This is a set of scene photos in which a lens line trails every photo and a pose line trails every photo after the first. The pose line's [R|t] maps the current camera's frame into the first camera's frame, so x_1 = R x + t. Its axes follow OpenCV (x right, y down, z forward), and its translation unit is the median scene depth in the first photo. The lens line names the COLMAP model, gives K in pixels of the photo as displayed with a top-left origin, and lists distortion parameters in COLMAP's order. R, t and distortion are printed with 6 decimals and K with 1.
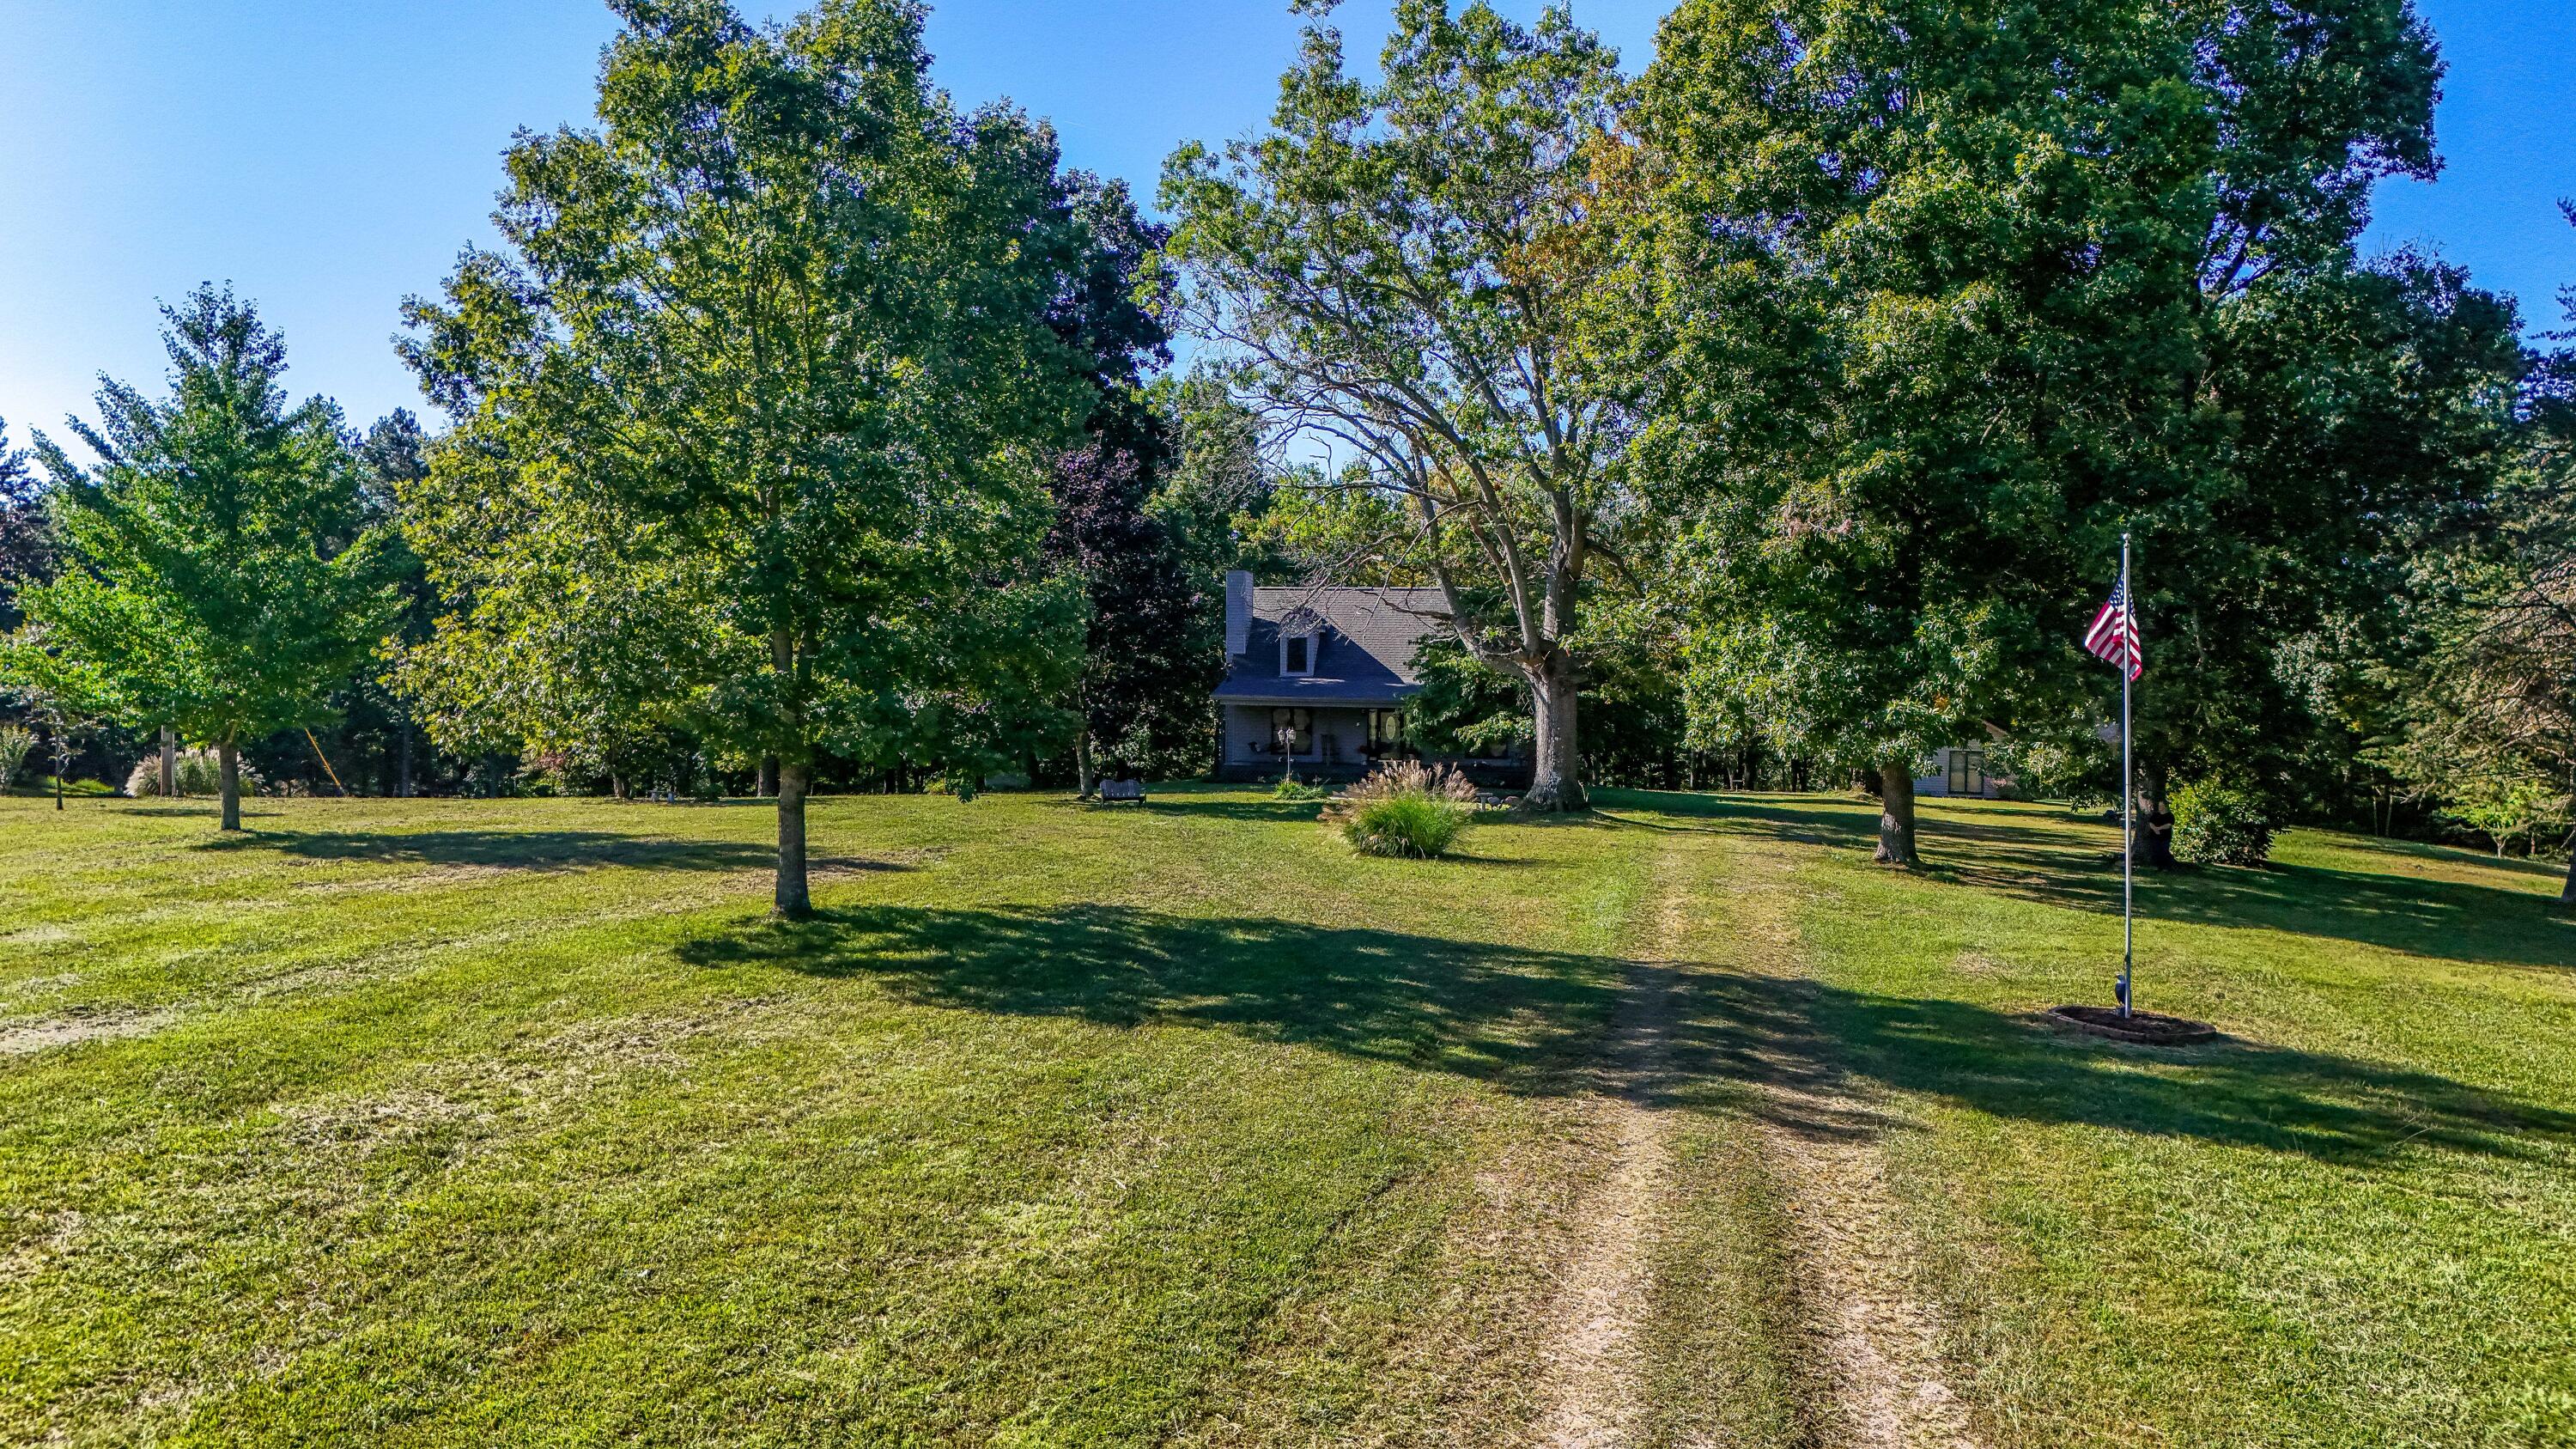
lens RADIAL K [[1941.8, 0, 1297.1], [0, 1941.8, 727.7], [0, 0, 1]] dist [0.083568, -0.005729]
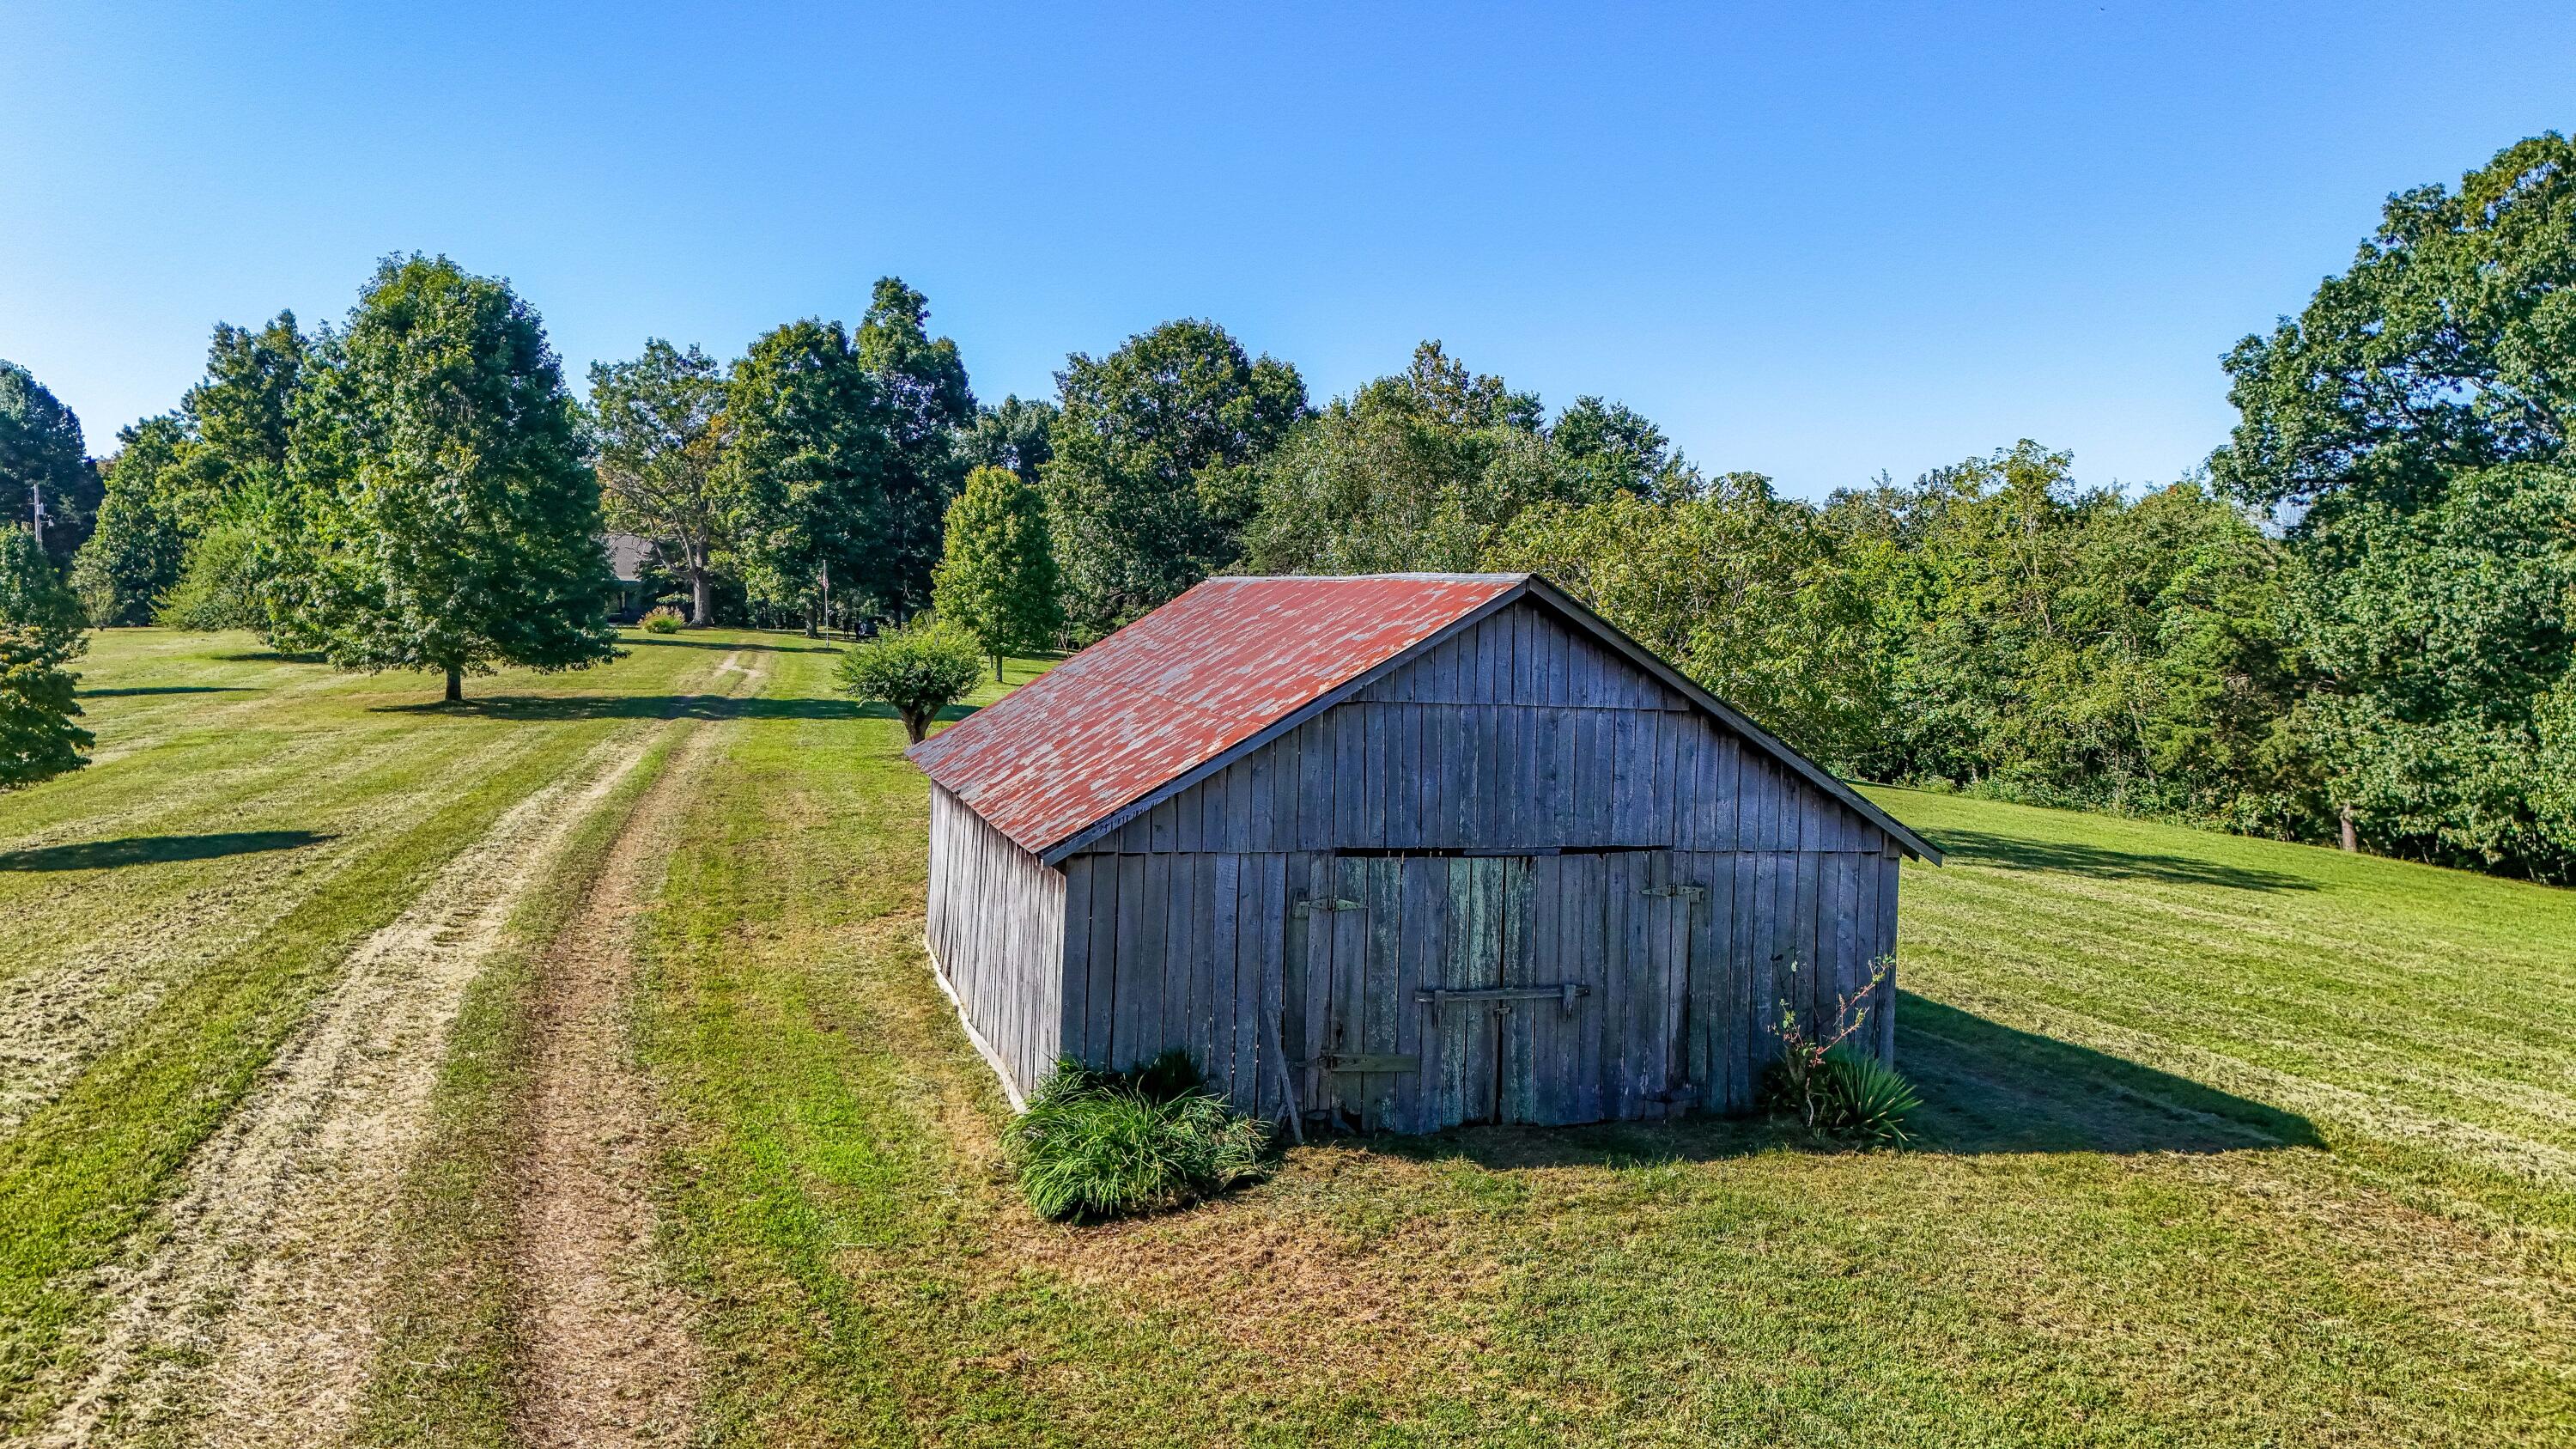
lens RADIAL K [[1941.8, 0, 1297.1], [0, 1941.8, 727.7], [0, 0, 1]] dist [0.083568, -0.005729]
pose [[0.895799, -0.029824, 0.443457, -0.477117], [0.002423, 0.998059, 0.062230, 0.018659], [-0.444452, -0.054671, 0.894133, -2.579024]]
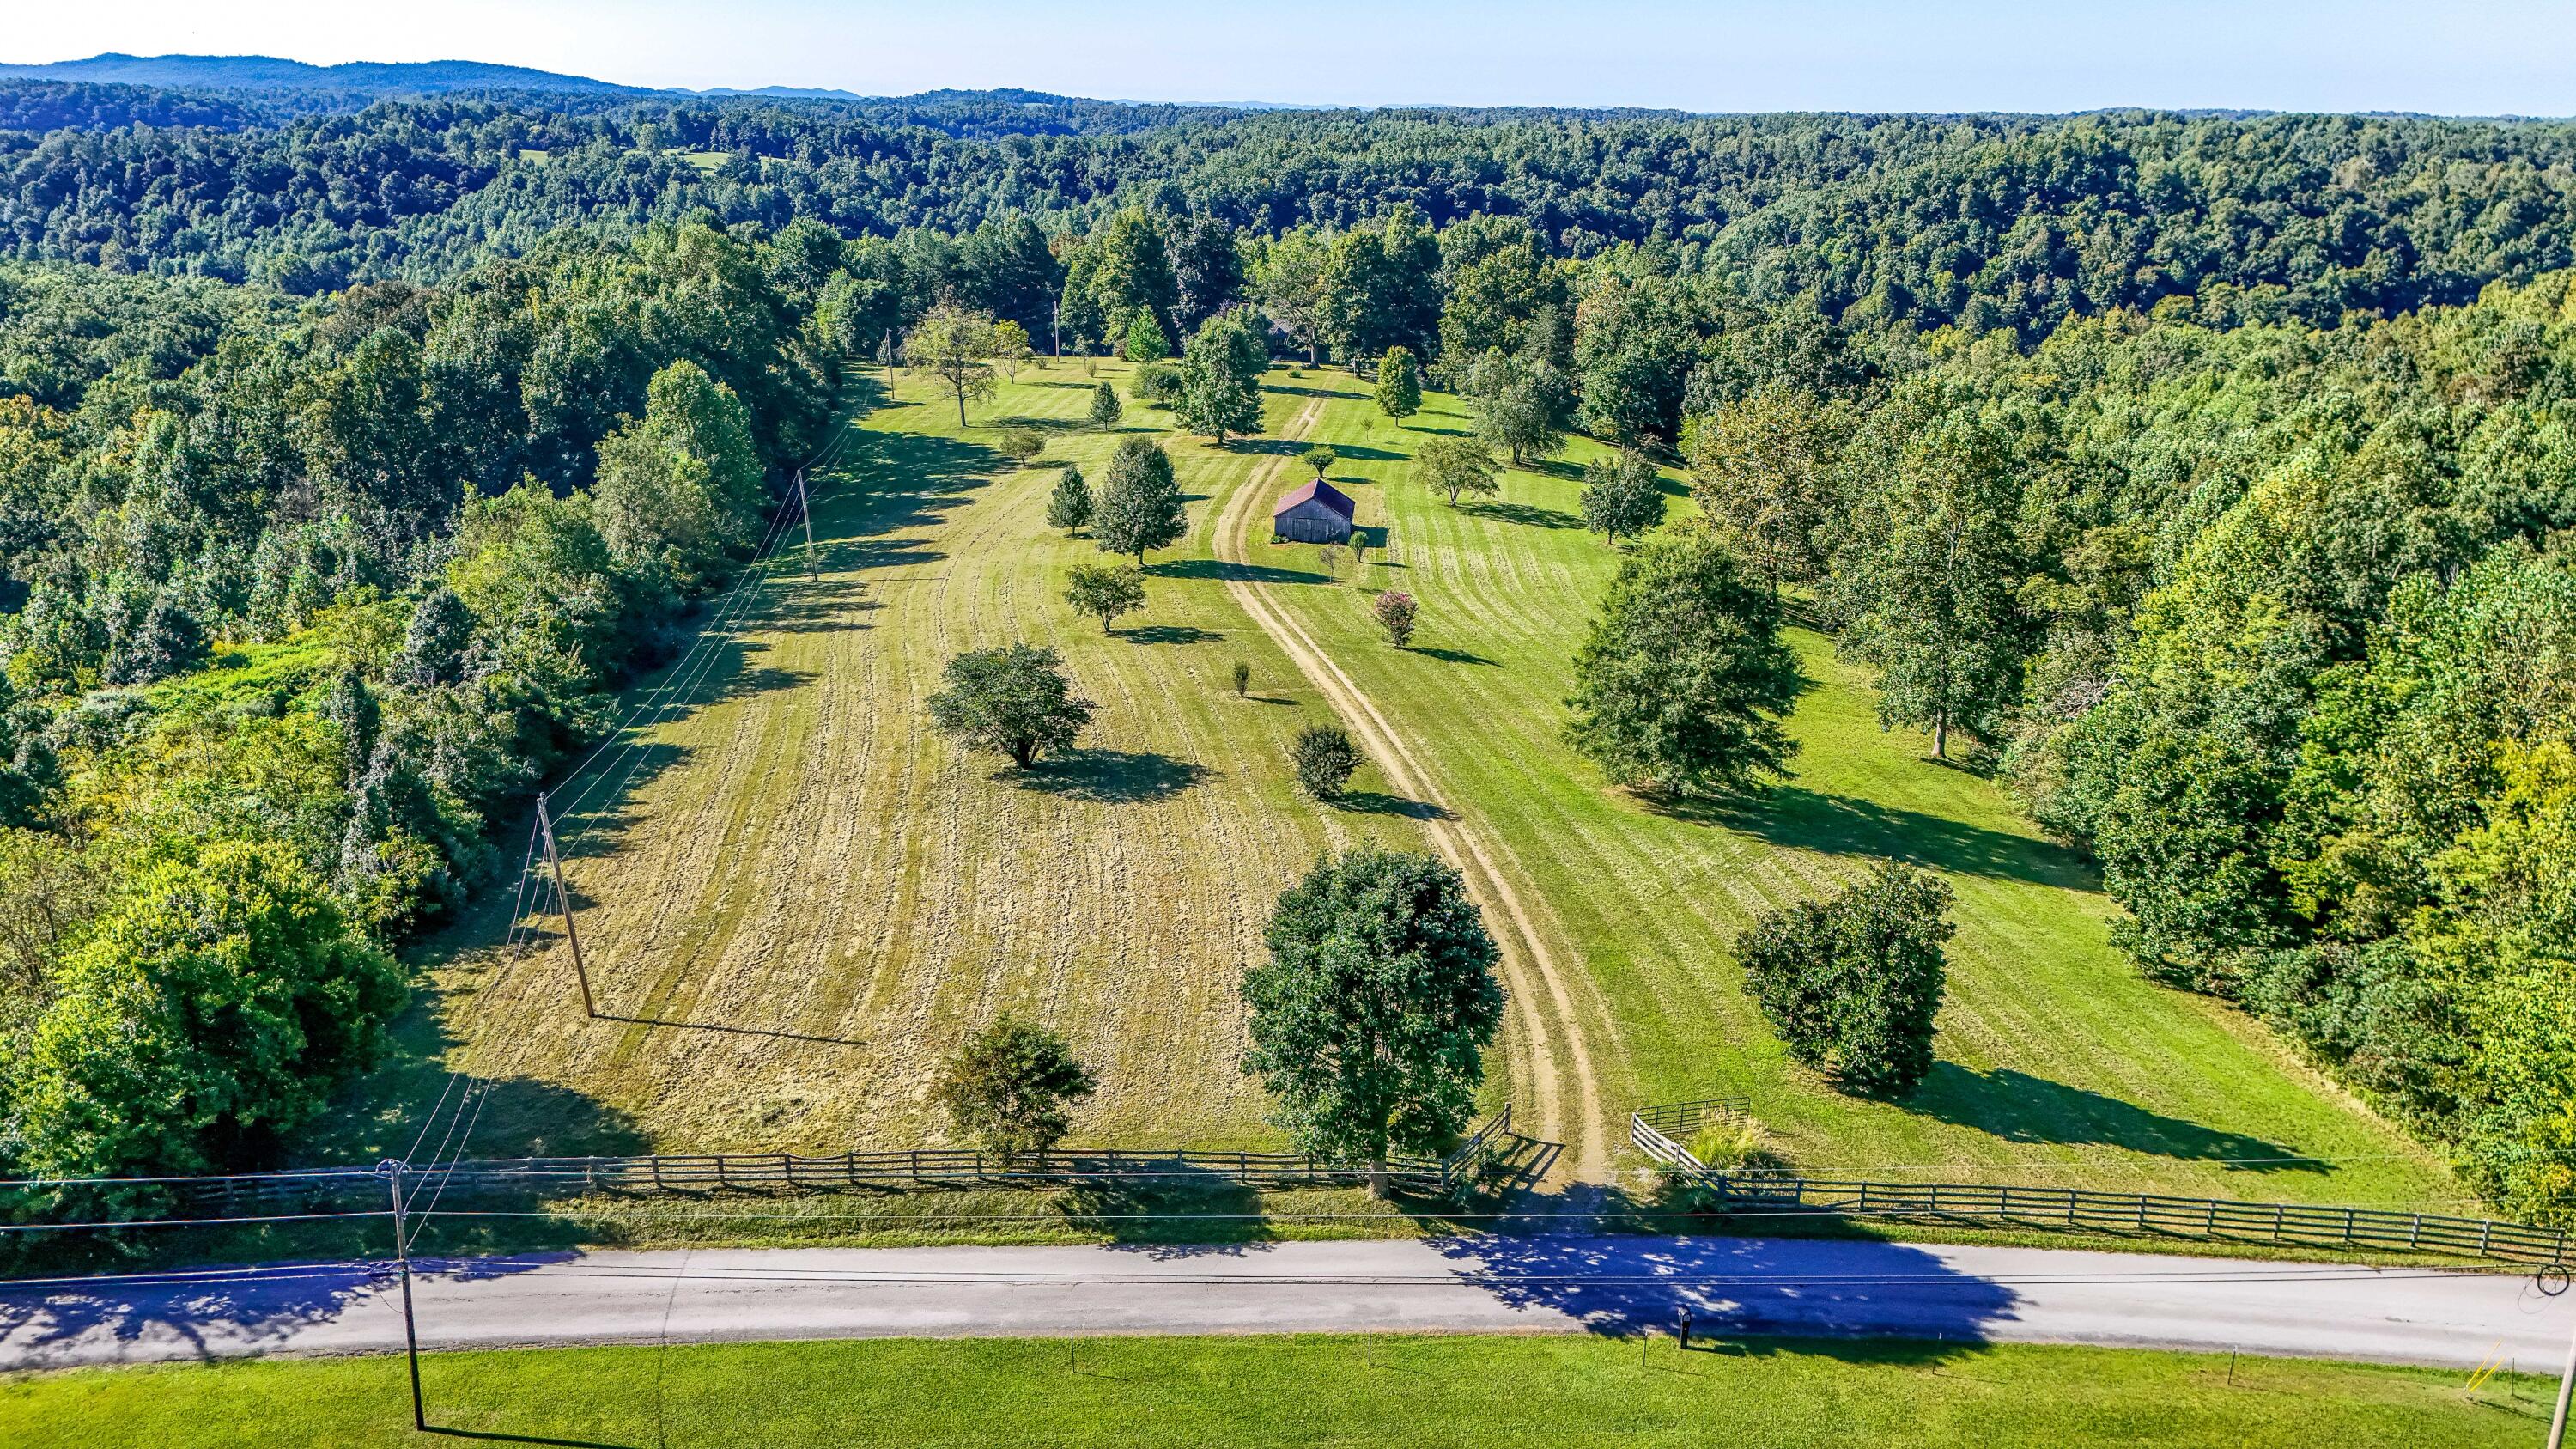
lens RADIAL K [[1941.8, 0, 1297.1], [0, 1941.8, 727.7], [0, 0, 1]] dist [0.083568, -0.005729]
pose [[0.993665, -0.033796, 0.107180, -0.834195], [0.002687, 0.960581, 0.277987, -0.772039], [-0.112350, -0.275938, 0.954587, -6.991380]]
